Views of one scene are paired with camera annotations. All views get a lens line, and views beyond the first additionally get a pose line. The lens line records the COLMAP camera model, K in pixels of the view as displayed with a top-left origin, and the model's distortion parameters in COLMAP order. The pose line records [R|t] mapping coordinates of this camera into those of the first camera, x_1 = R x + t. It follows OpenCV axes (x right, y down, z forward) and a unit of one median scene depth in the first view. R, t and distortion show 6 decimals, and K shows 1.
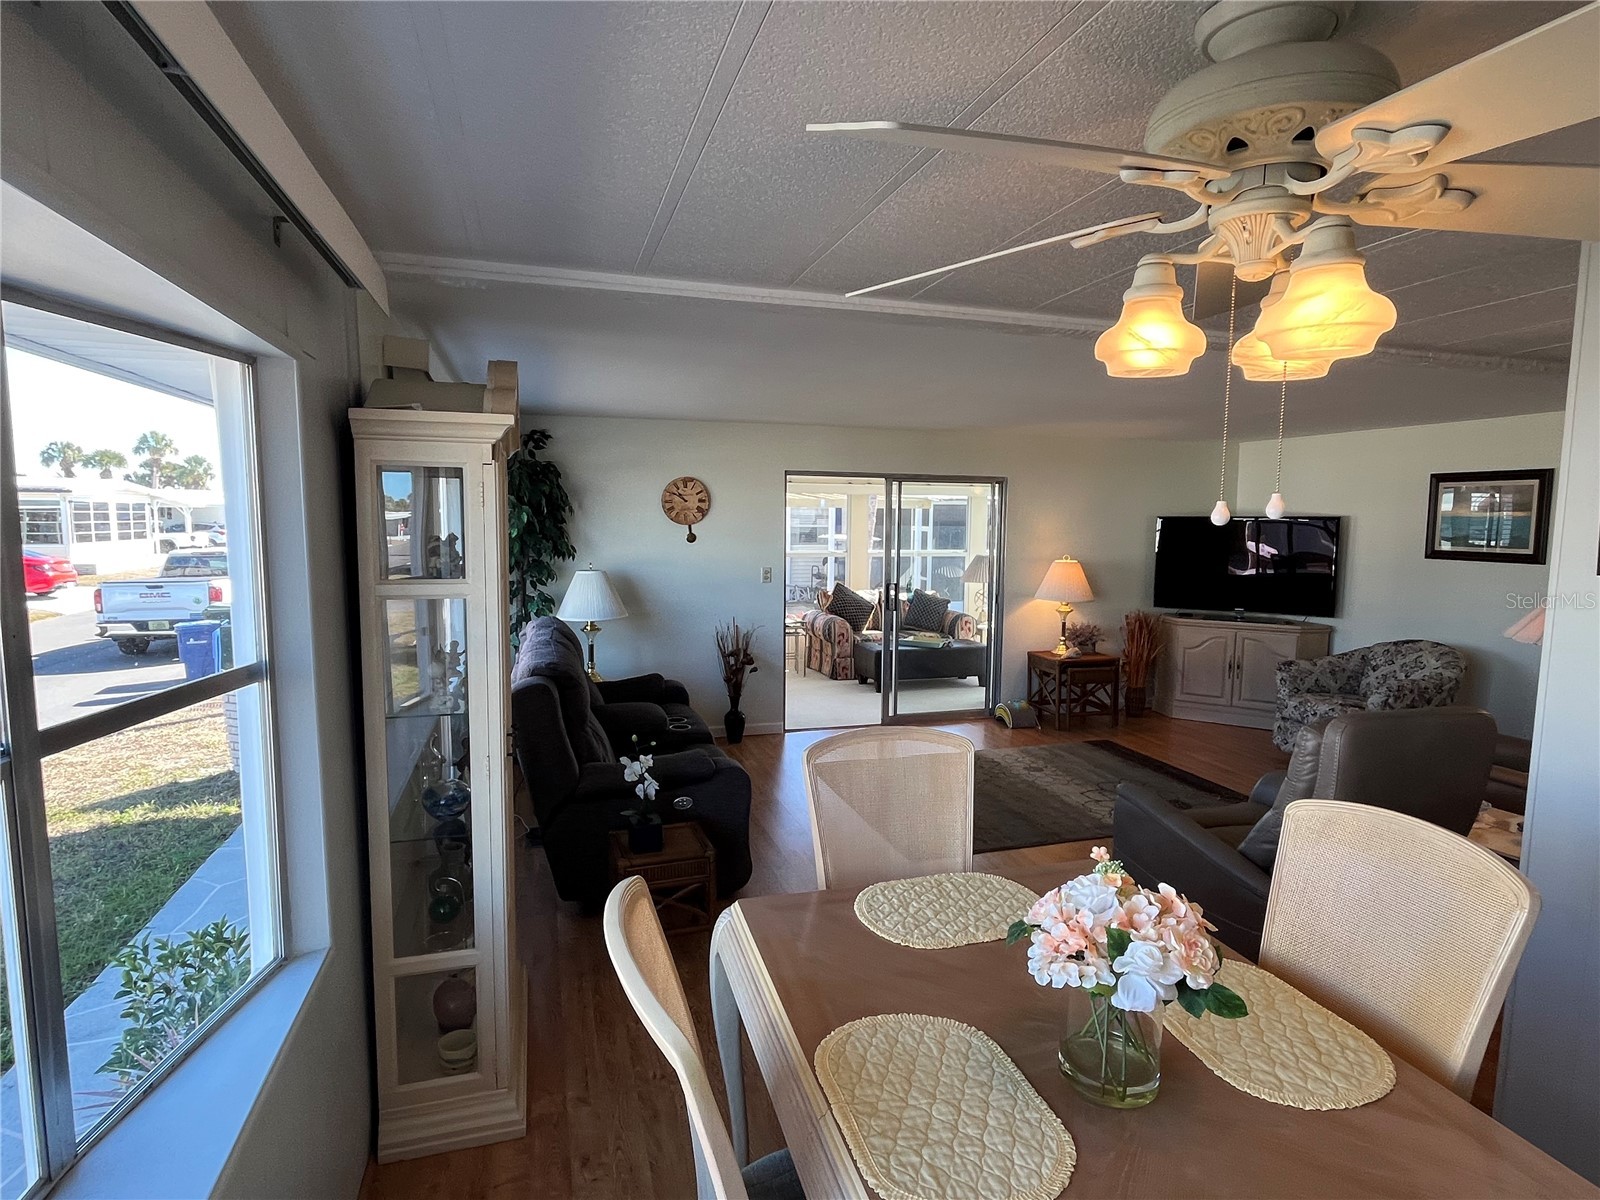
lens RADIAL K [[846.5, 0, 792.6], [0, 846.5, 600.5], [0, 0, 1]] dist [-0.004185, -0.000635]
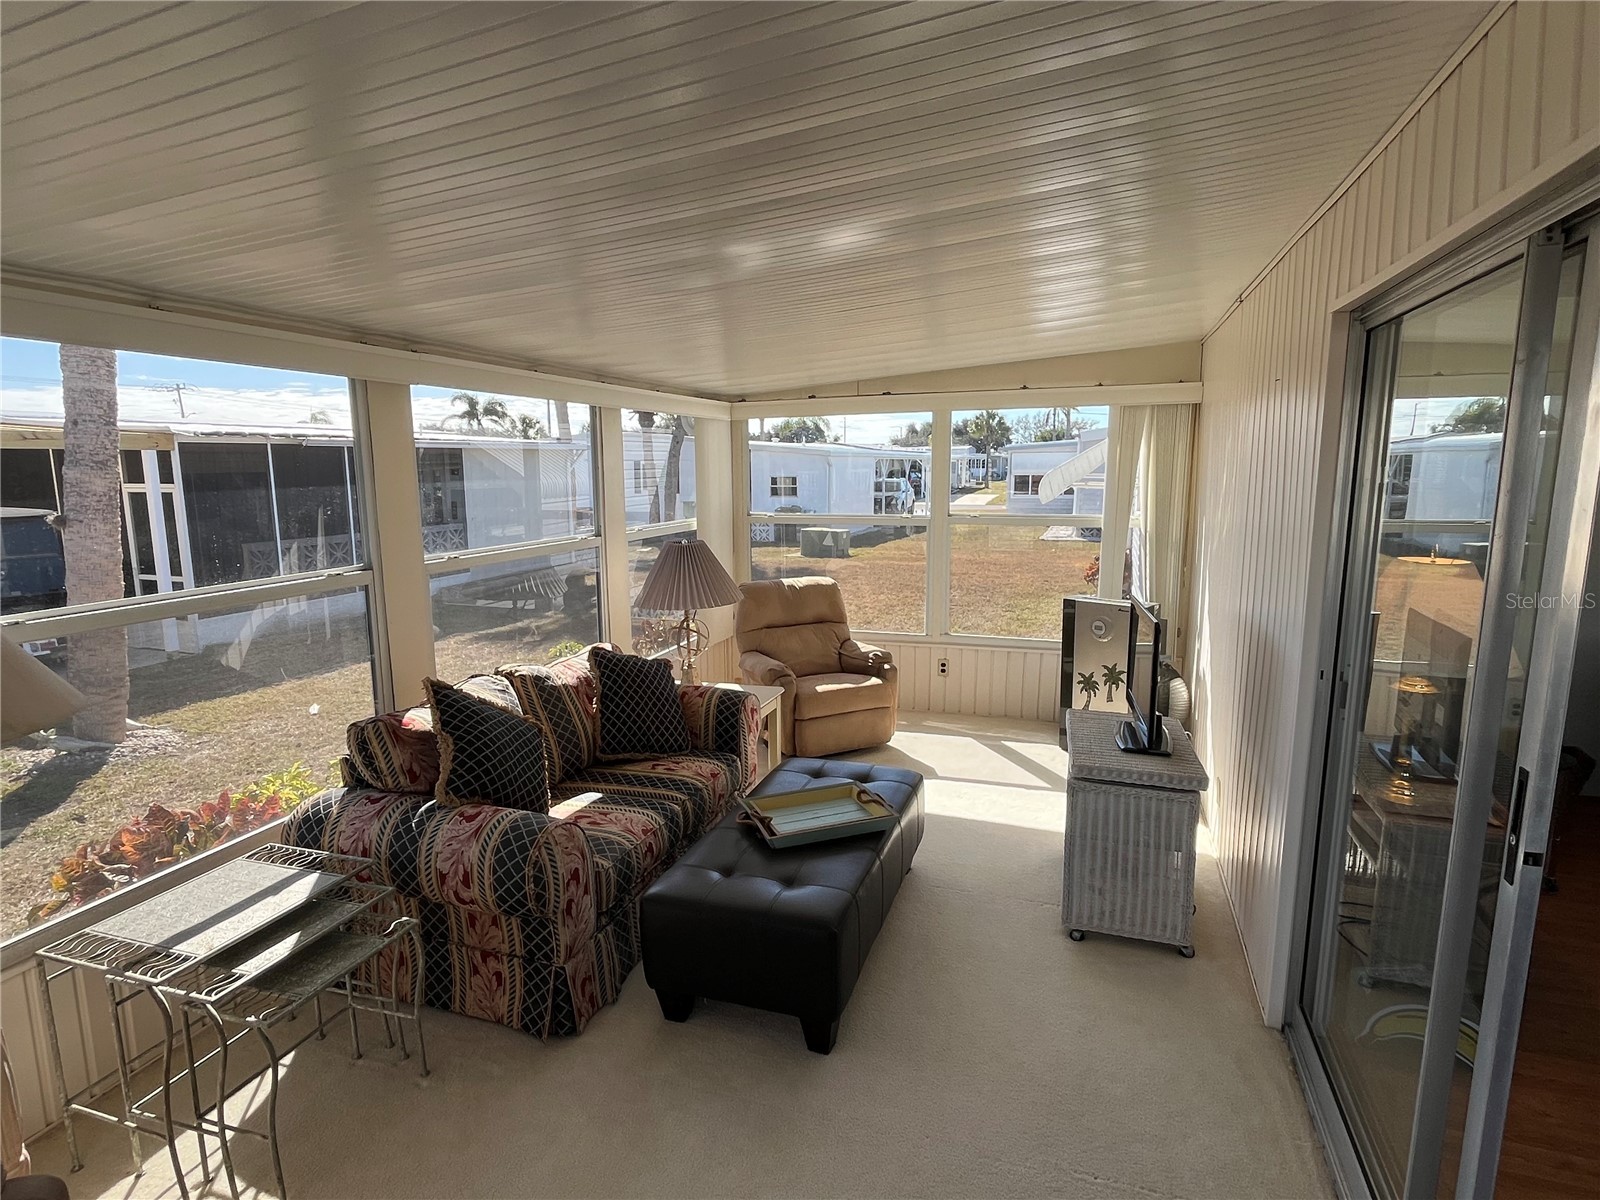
lens RADIAL K [[846.5, 0, 792.6], [0, 846.5, 600.5], [0, 0, 1]] dist [-0.004185, -0.000635]
pose [[0.587387, -0.140280, 0.797056, -0.158476], [0.093503, 0.990031, 0.105336, -0.105714], [-0.803886, 0.012655, 0.594648, 1.146328]]
